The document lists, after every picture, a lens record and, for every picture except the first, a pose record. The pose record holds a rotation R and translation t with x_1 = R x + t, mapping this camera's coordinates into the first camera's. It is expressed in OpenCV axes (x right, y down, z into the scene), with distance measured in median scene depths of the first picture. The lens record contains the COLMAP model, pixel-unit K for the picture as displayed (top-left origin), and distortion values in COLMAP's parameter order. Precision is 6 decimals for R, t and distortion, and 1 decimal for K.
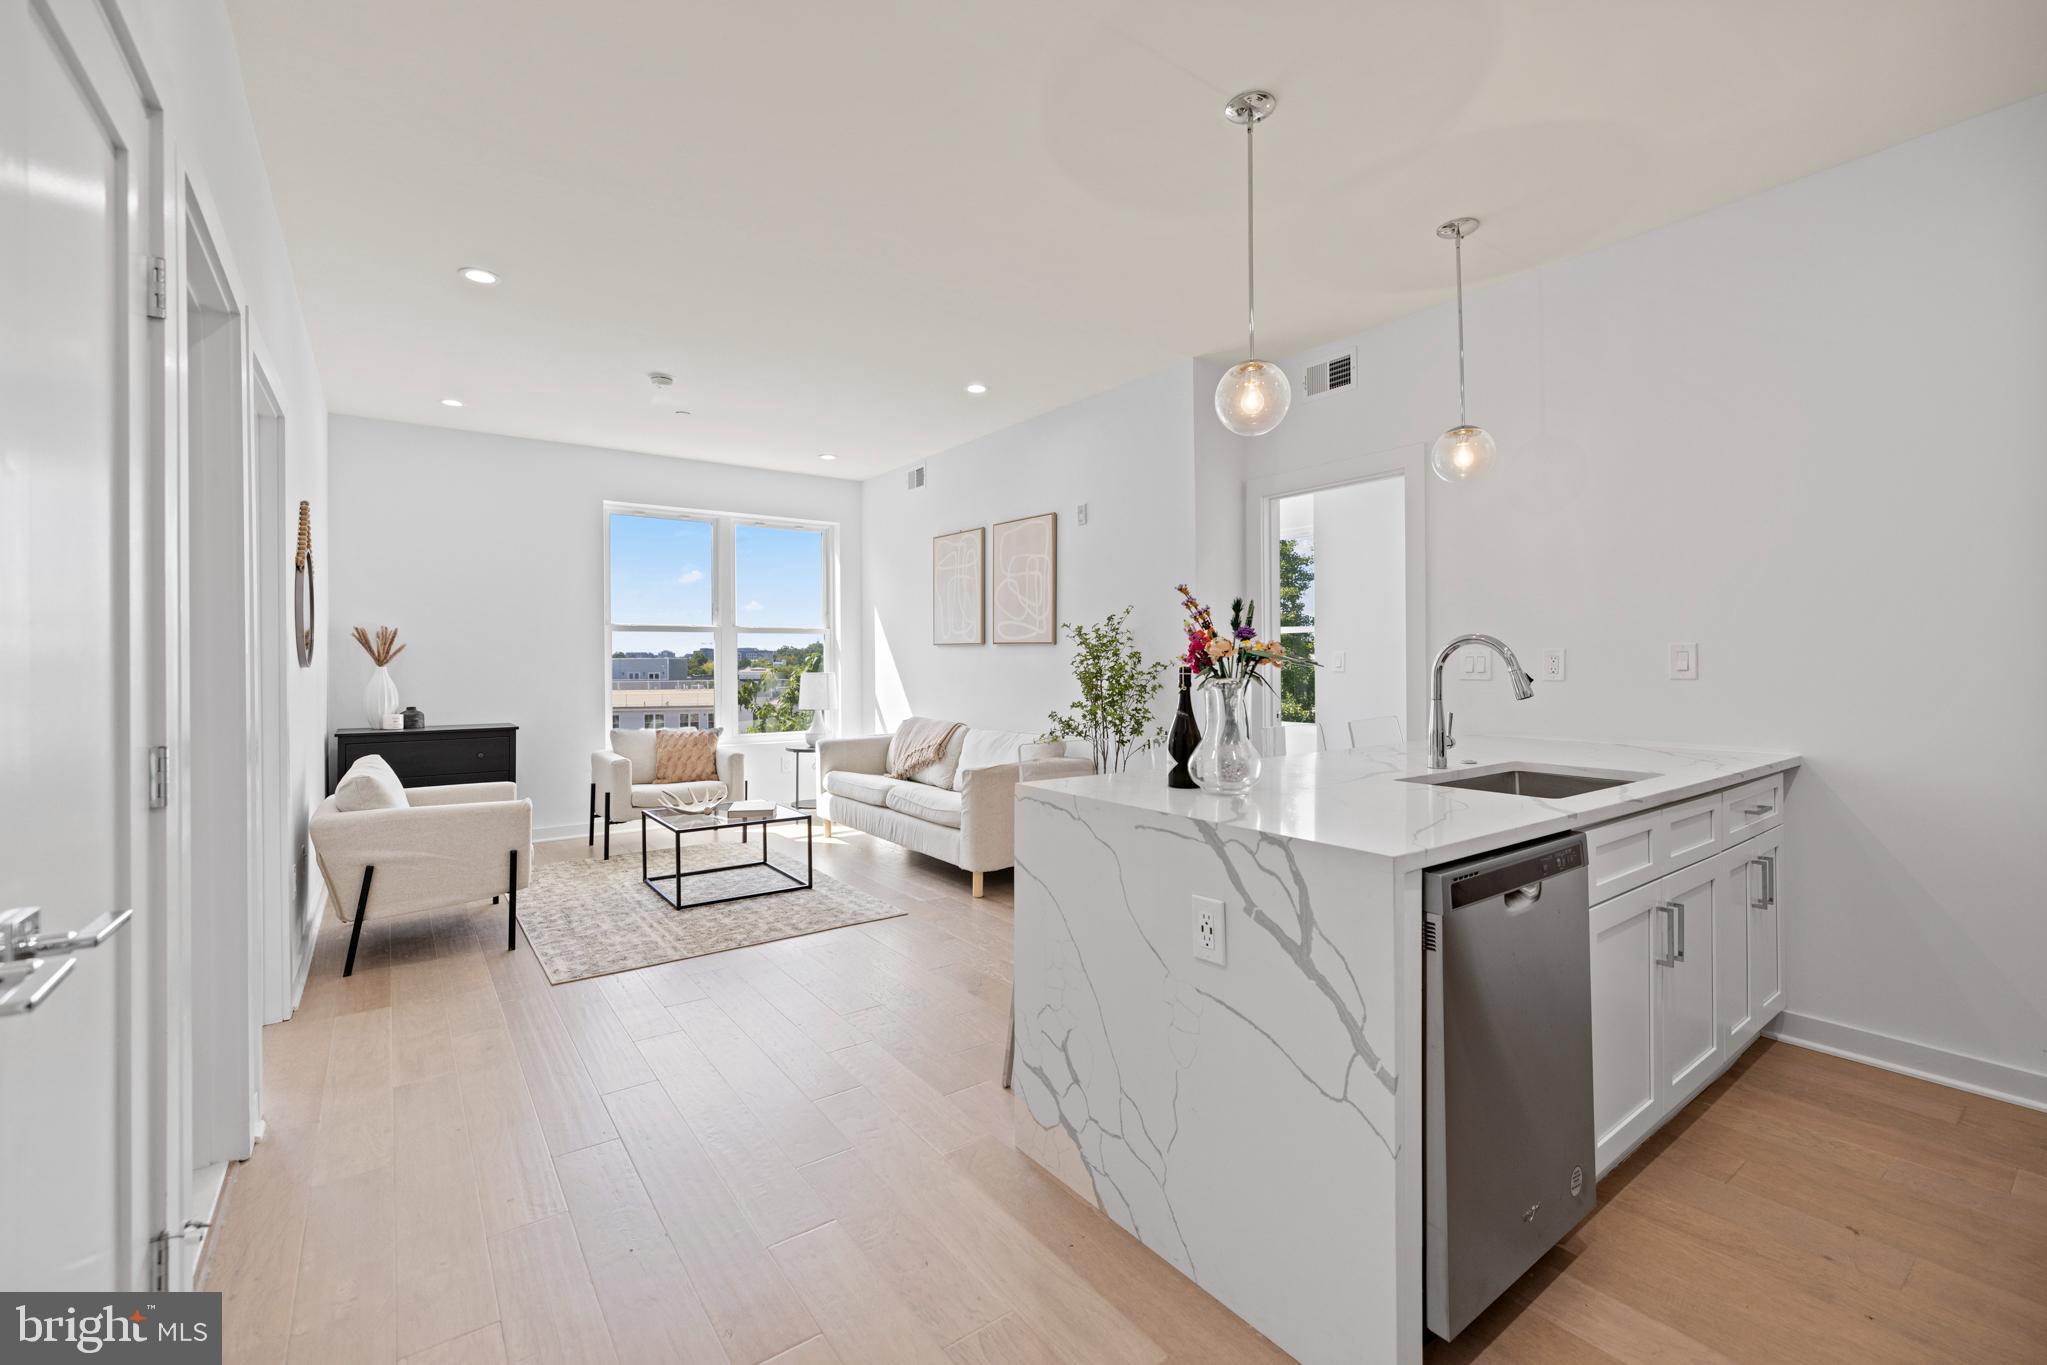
lens RADIAL K [[864.2, 0, 1023.5], [0, 864.2, 682.5], [0, 0, 1]] dist [0.002567, 0.000115]
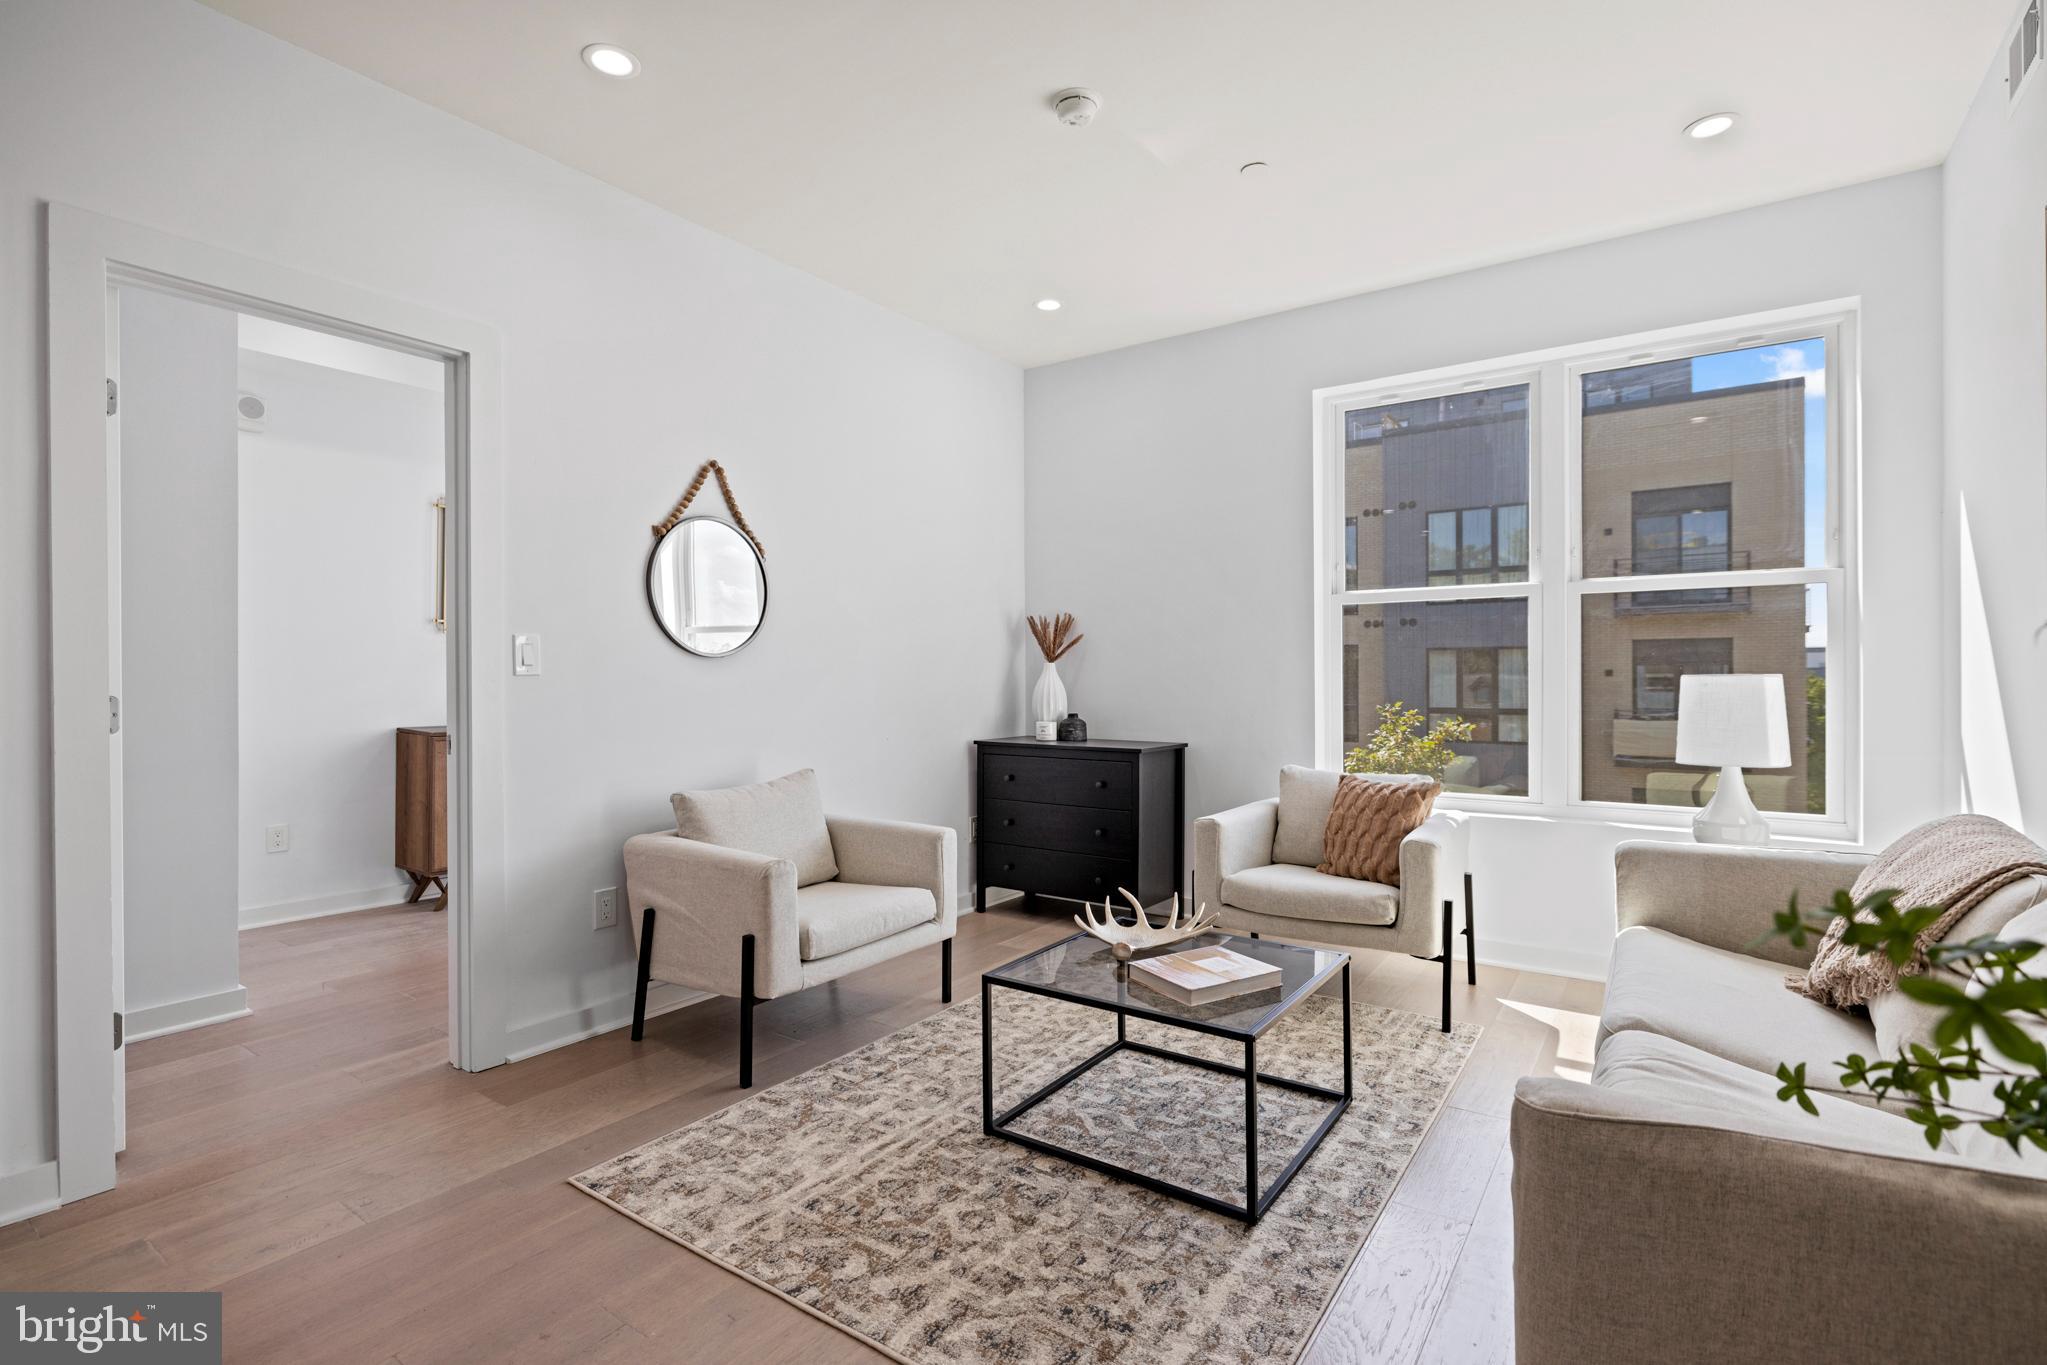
lens RADIAL K [[964.4, 0, 1023.5], [0, 964.4, 682.5], [0, 0, 1]] dist [-0.001387, -0.000135]
pose [[0.313624, 0.009443, -0.949500, 0.146563], [-0.023750, 0.999716, 0.002098, -0.000653], [0.949250, 0.021893, 0.313760, 0.898683]]
